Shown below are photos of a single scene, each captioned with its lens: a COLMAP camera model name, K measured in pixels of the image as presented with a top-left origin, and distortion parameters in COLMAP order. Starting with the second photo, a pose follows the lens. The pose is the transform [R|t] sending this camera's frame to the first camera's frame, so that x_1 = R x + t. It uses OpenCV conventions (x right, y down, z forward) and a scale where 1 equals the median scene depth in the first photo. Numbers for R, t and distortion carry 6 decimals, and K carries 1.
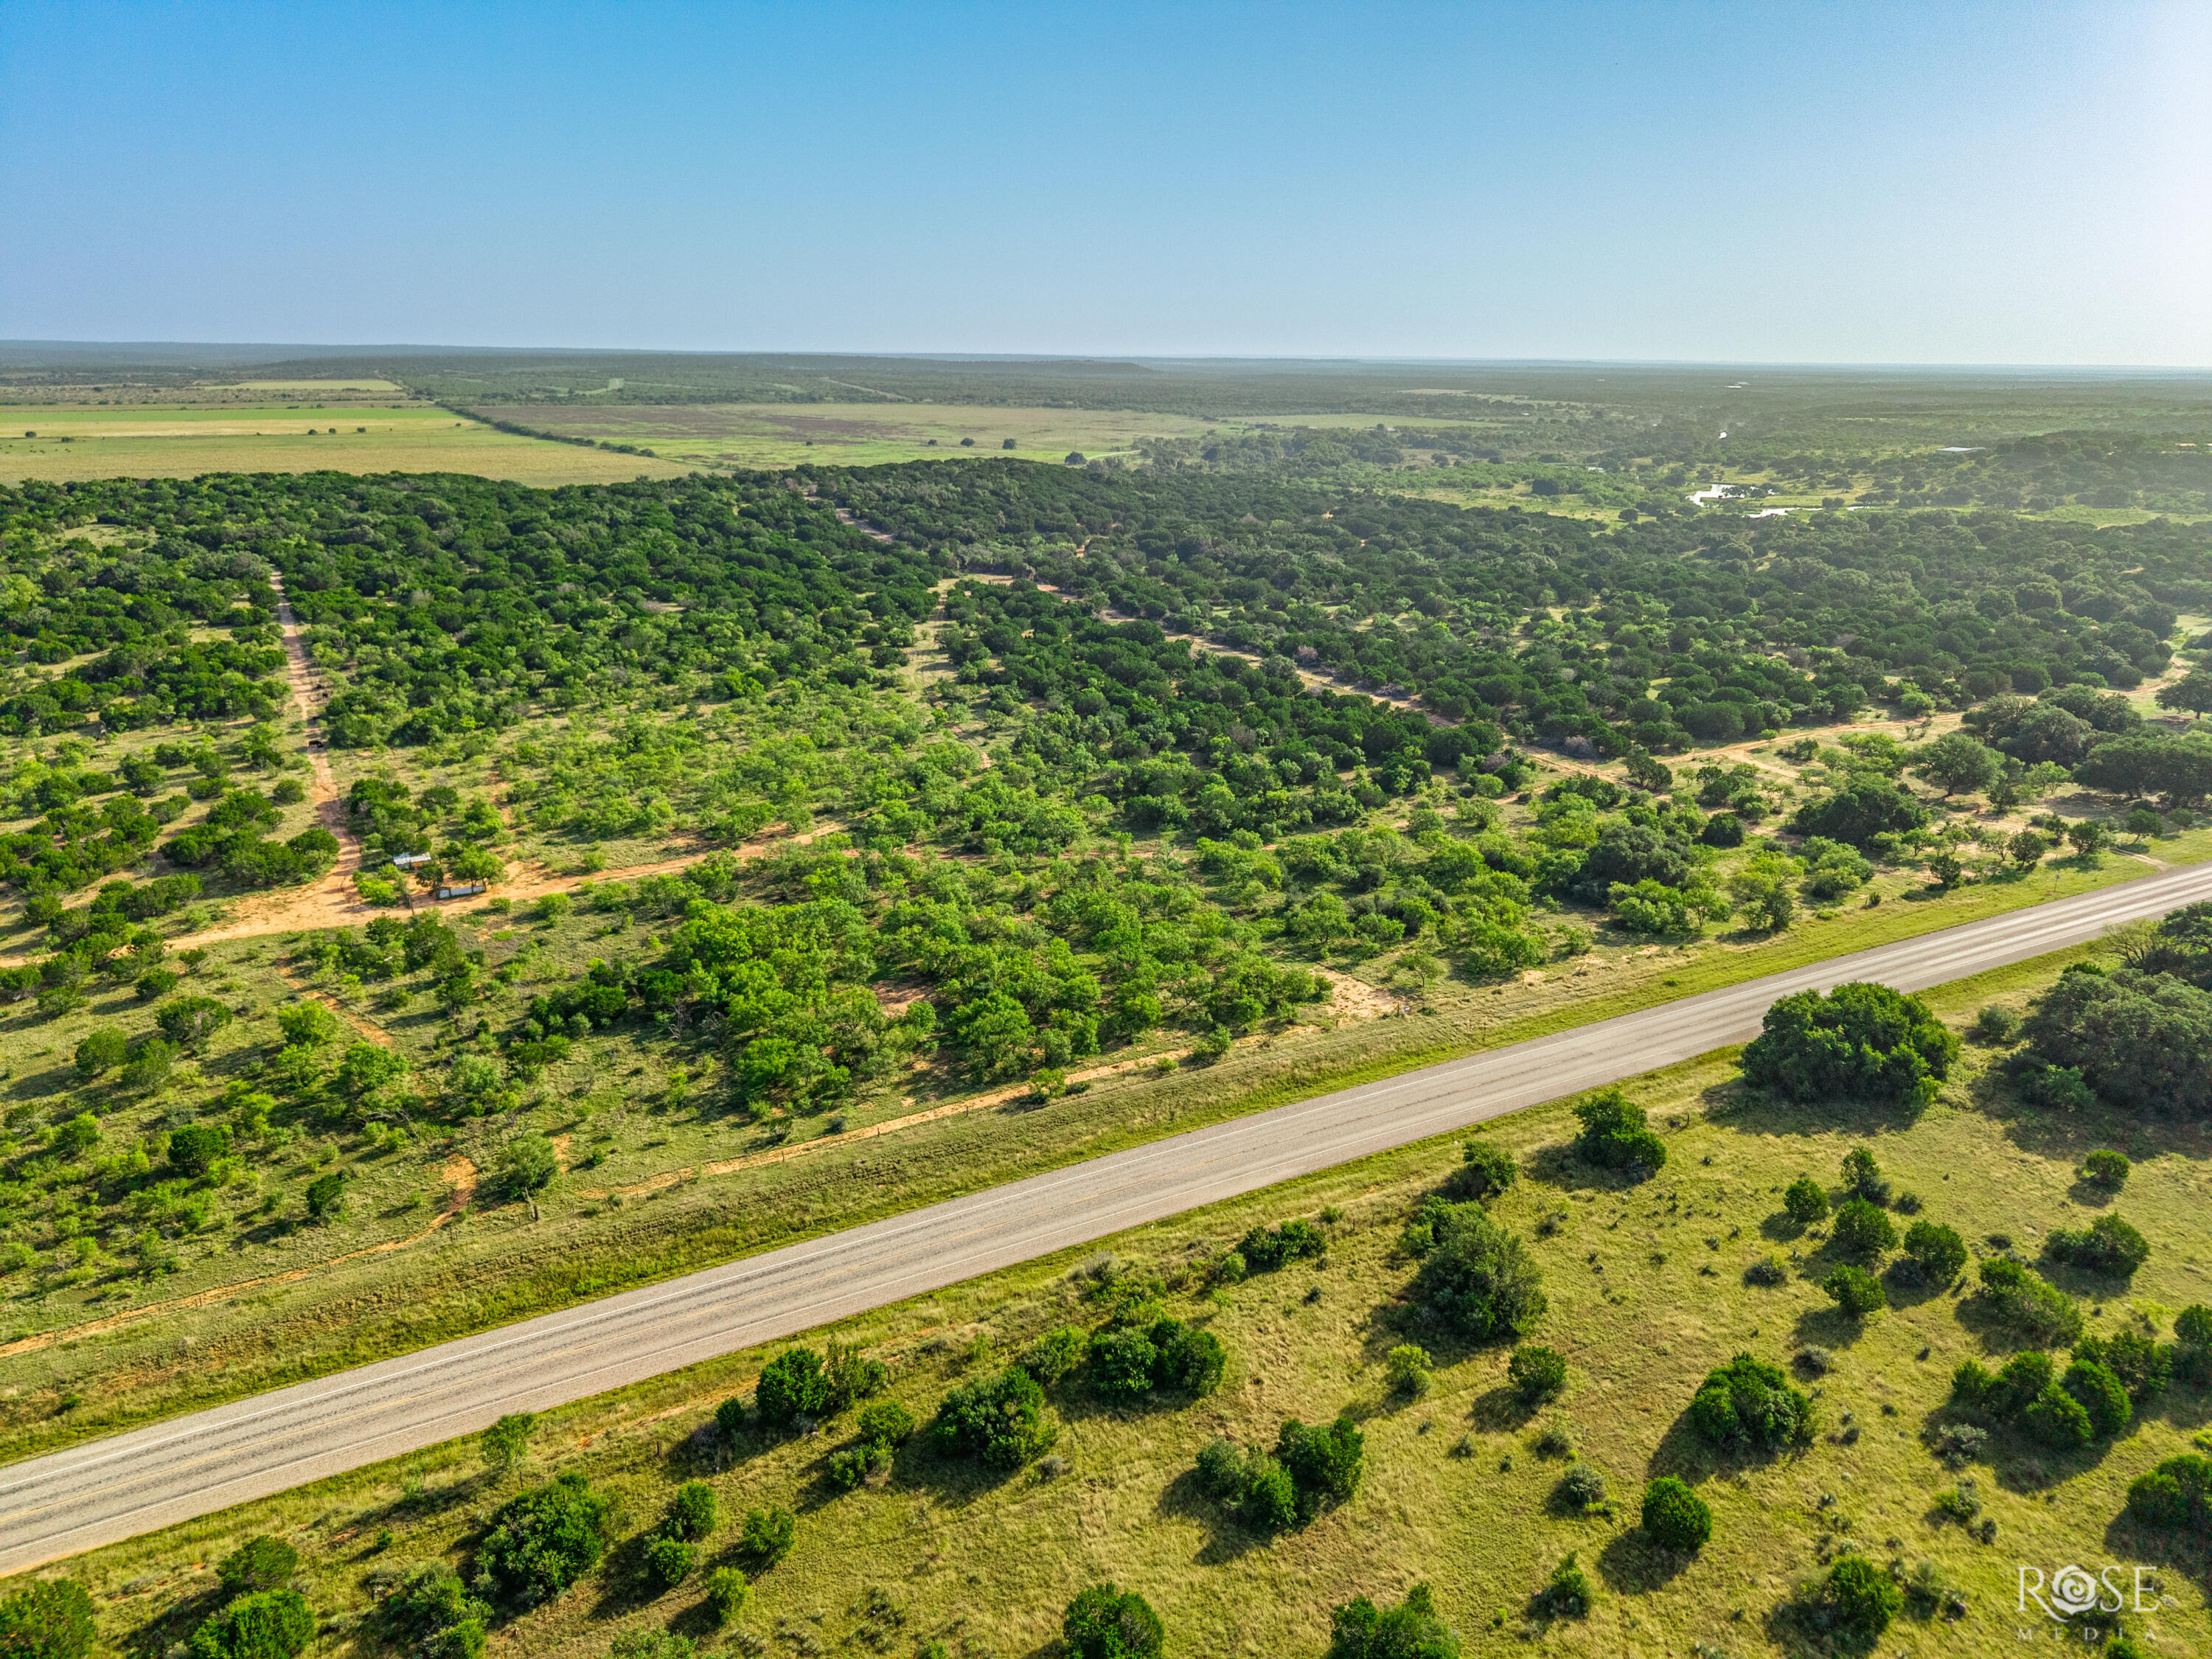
lens RADIAL K [[1474.6, 0, 1106.8], [0, 1474.6, 825.1], [0, 0, 1]] dist [0.010140, -0.006322]
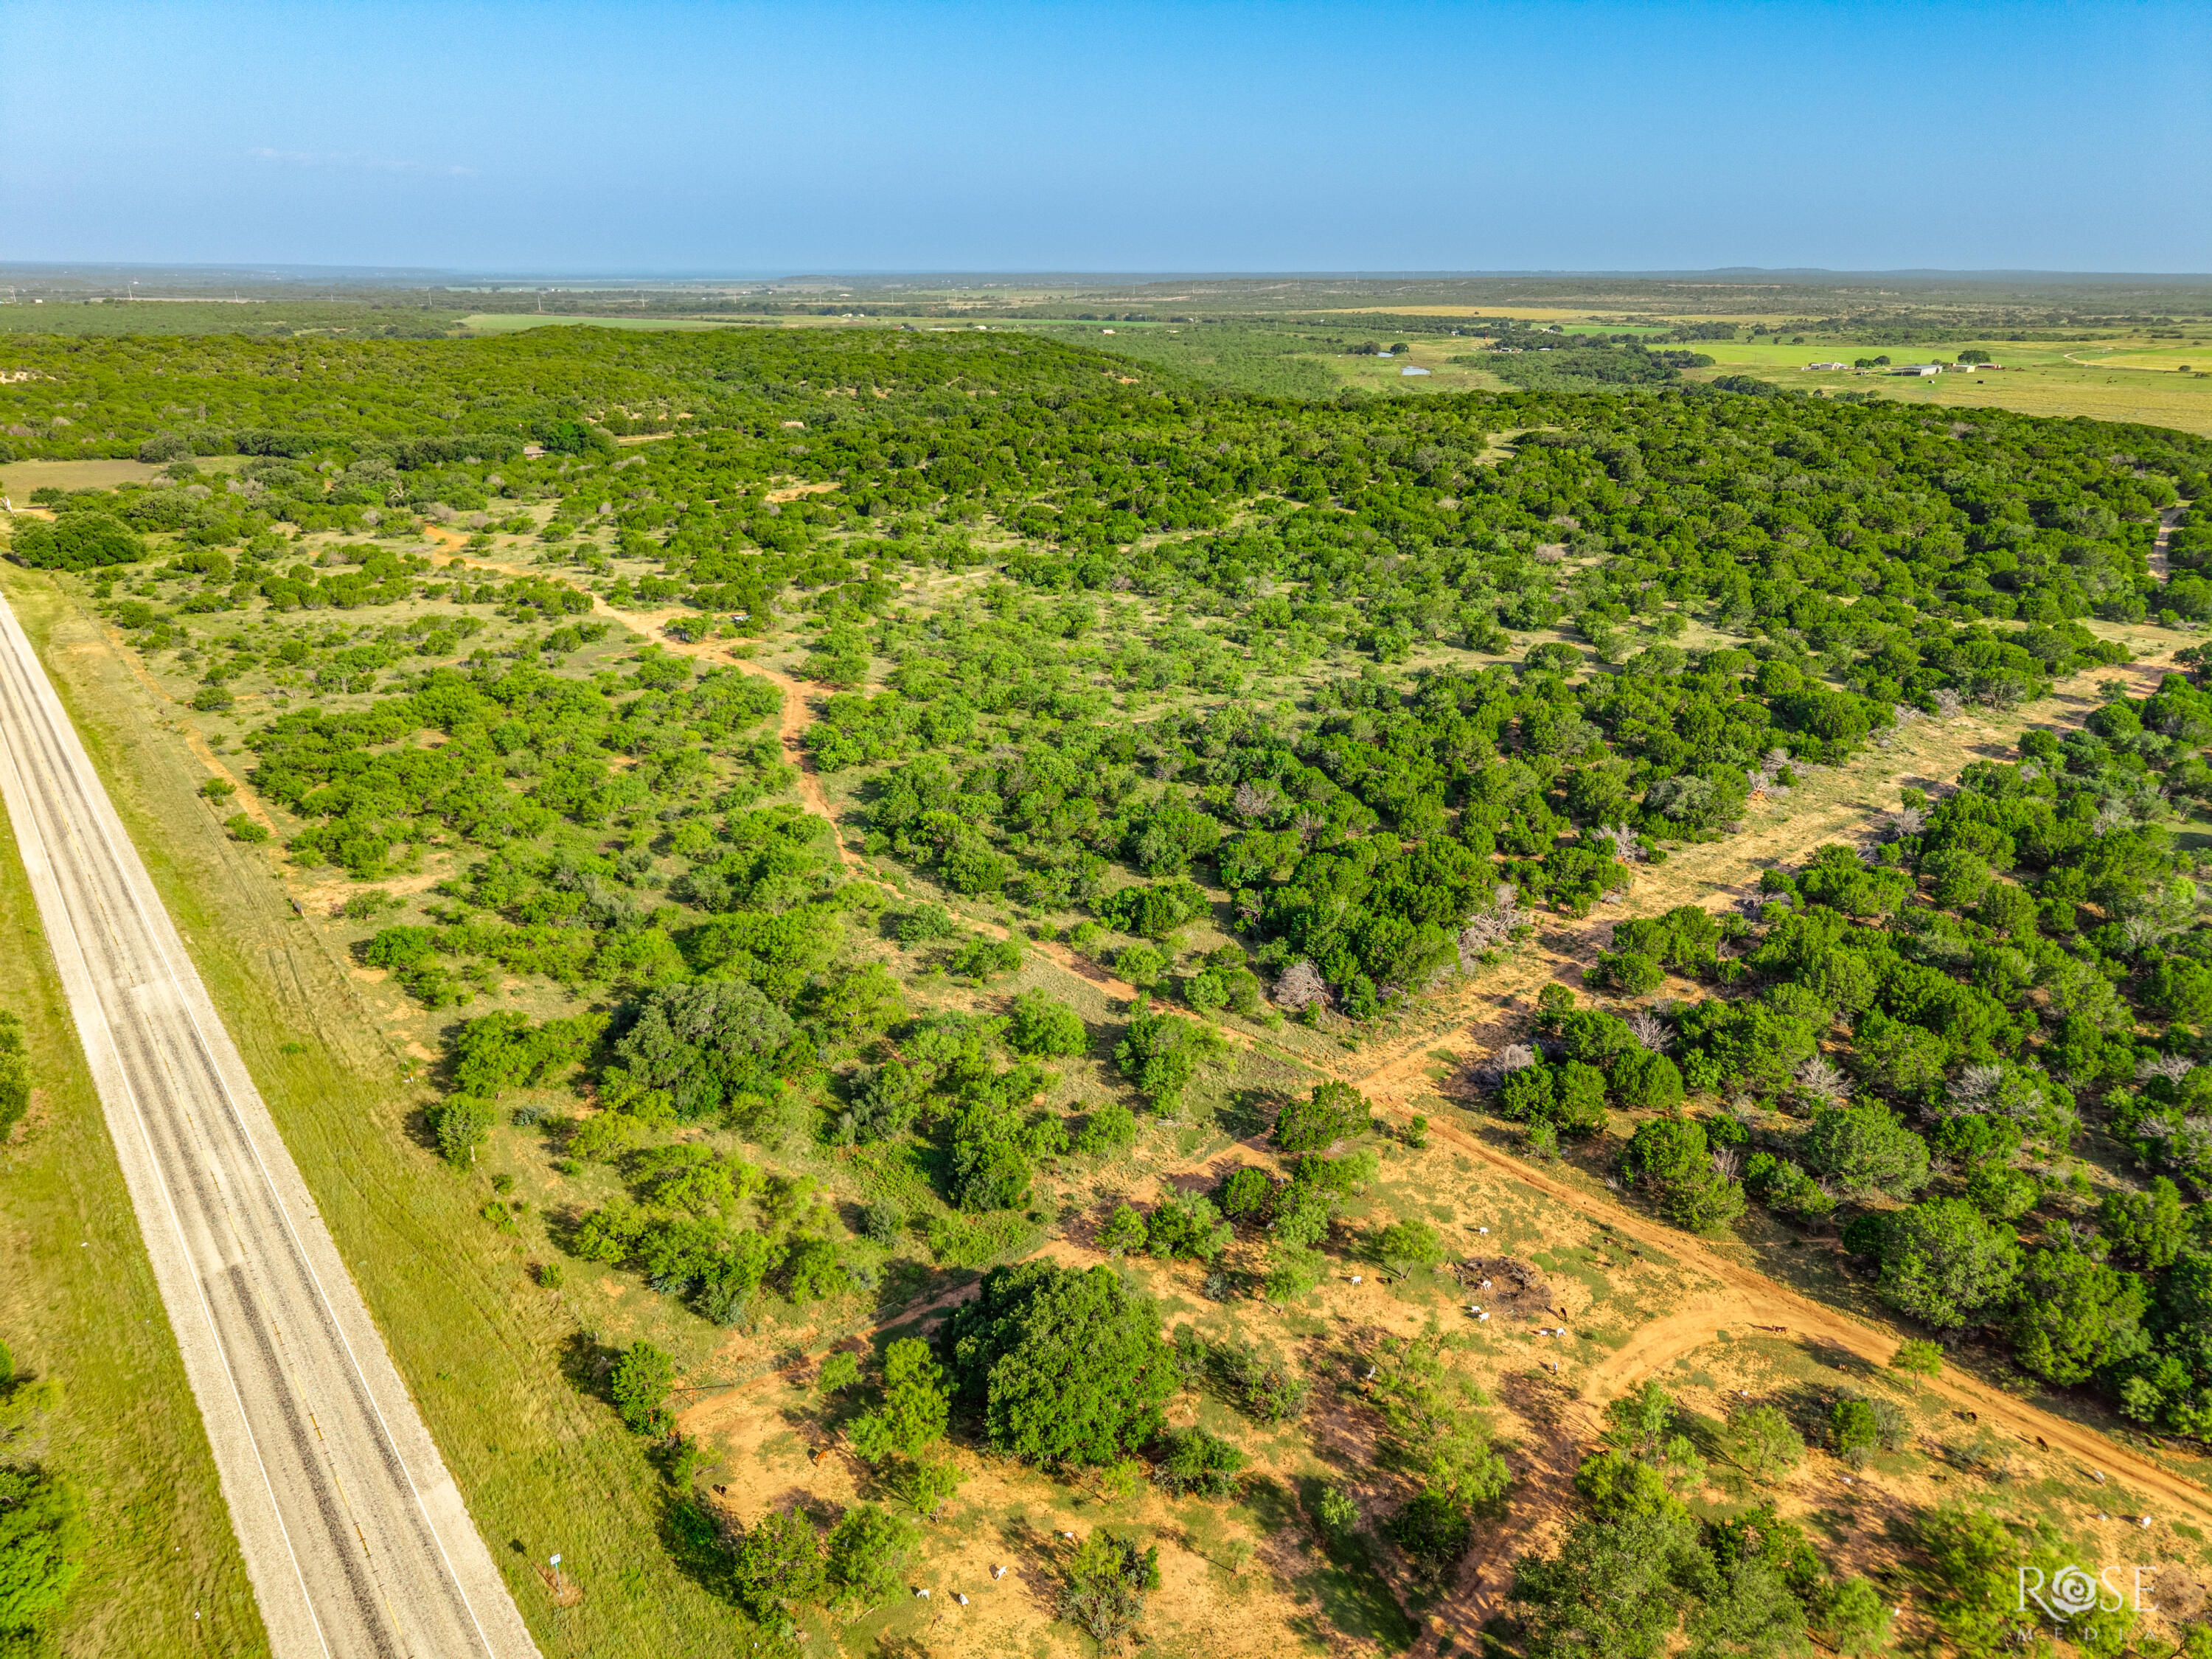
lens RADIAL K [[1474.6, 0, 1107.4], [0, 1474.6, 834.6], [0, 0, 1]] dist [0.010140, -0.006322]
pose [[0.176137, 0.344611, -0.922073, 0.479579], [-0.304359, 0.909884, 0.281915, -0.145823], [0.936131, 0.230986, 0.265150, 0.494121]]
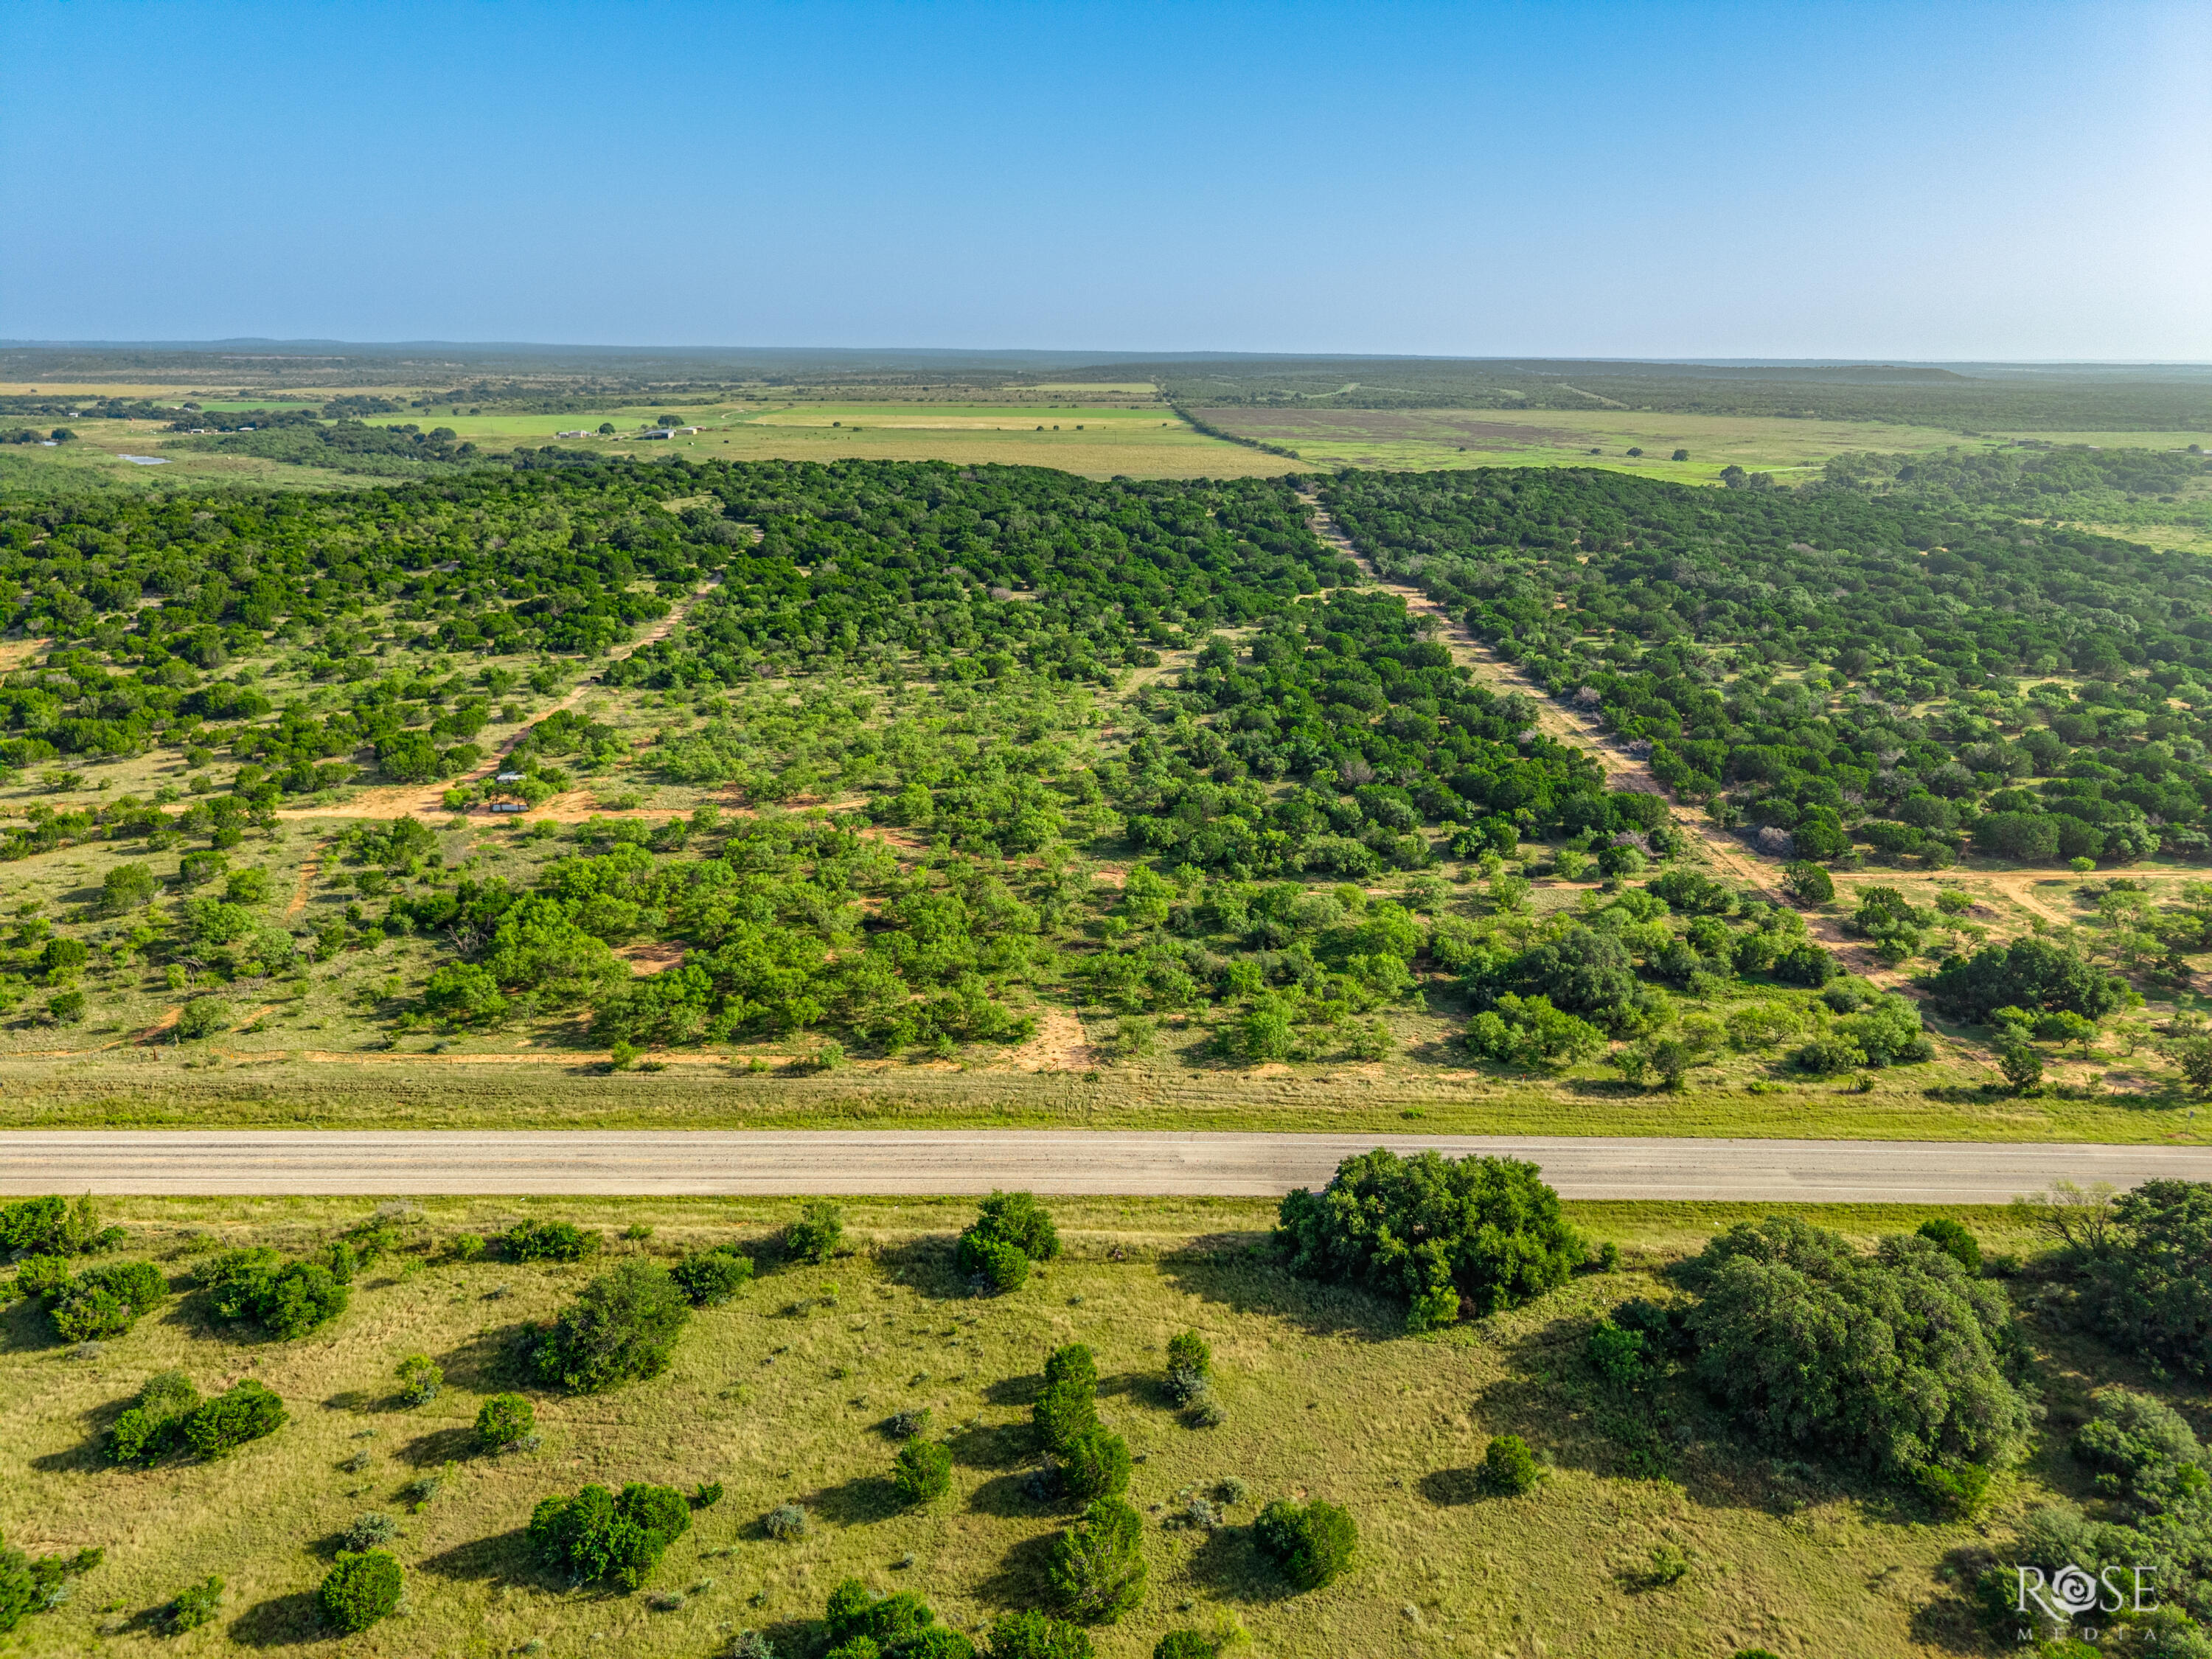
lens RADIAL K [[1474.6, 0, 1109.7], [0, 1474.6, 828.6], [0, 0, 1]] dist [0.010140, -0.006322]
pose [[0.879283, 0.144644, -0.453806, 0.245731], [-0.145326, 0.988813, 0.033590, -0.022695], [0.453588, 0.036415, 0.890467, 0.078946]]
